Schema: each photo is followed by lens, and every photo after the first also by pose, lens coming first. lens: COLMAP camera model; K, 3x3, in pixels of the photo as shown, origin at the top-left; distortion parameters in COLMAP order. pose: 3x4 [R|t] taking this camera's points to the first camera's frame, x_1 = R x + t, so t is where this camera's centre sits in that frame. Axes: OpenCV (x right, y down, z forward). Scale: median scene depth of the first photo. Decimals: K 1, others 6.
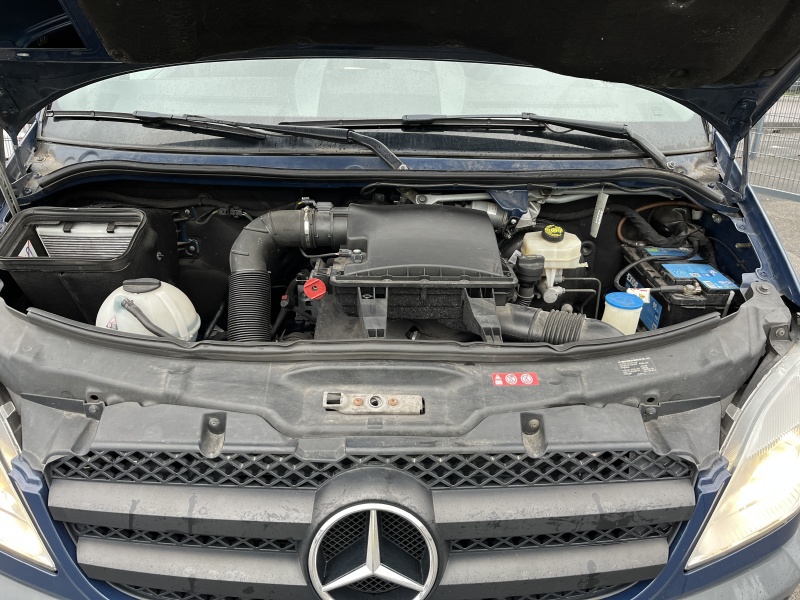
lens RADIAL K [[597.2, 0, 396.6], [0, 597.2, 304.0], [0, 0, 1]] dist [0.031310, -0.045255]
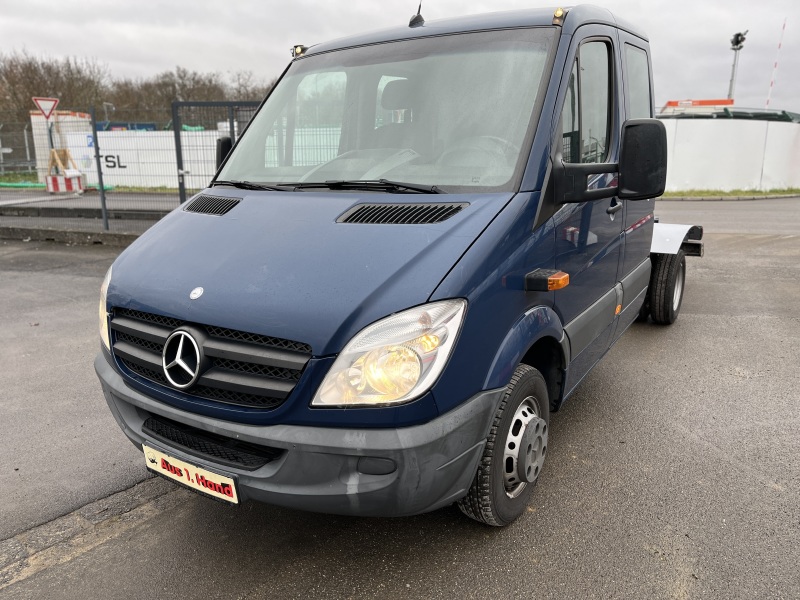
lens RADIAL K [[597.2, 0, 397.6], [0, 597.2, 298.7], [0, 0, 1]] dist [0.031310, -0.045255]
pose [[0.833030, 0.102387, -0.543671, 1.856347], [-0.188748, 0.976360, -0.105333, 0.286136], [0.520034, 0.190362, 0.832662, -0.516199]]
